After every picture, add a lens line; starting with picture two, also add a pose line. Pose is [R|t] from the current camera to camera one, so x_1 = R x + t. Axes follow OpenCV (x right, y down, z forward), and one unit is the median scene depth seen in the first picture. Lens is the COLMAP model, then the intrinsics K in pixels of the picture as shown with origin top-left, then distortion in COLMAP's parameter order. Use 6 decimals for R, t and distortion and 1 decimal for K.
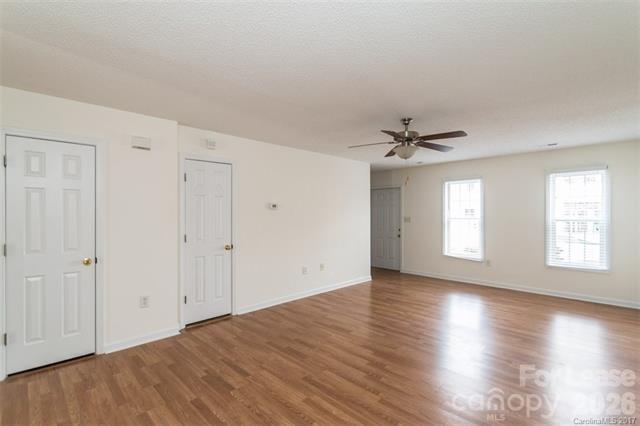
lens RADIAL K [[299.0, 0, 320.2], [0, 299.0, 210.0], [0, 0, 1]] dist [0.009585, -0.005508]
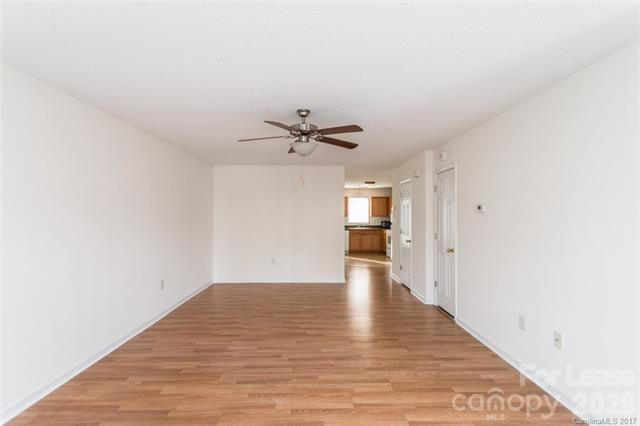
lens RADIAL K [[299.0, 0, 319.5], [0, 299.0, 213.1], [0, 0, 1]] dist [0.009585, -0.005508]
pose [[-0.690302, -0.002057, -0.723518, 0.598649], [0.010989, 0.999851, -0.013327, 0.005571], [0.723438, -0.017150, -0.690177, 1.109251]]
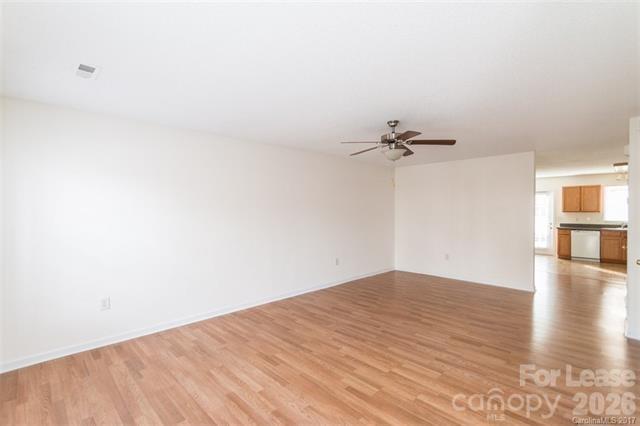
lens RADIAL K [[299.0, 0, 319.9], [0, 299.0, 212.8], [0, 0, 1]] dist [0.009585, -0.005508]
pose [[-0.999989, 0.004602, 0.001050, 0.362577], [0.004597, 0.999979, -0.004667, 0.006555], [-0.001071, -0.004663, -0.999989, 1.365798]]
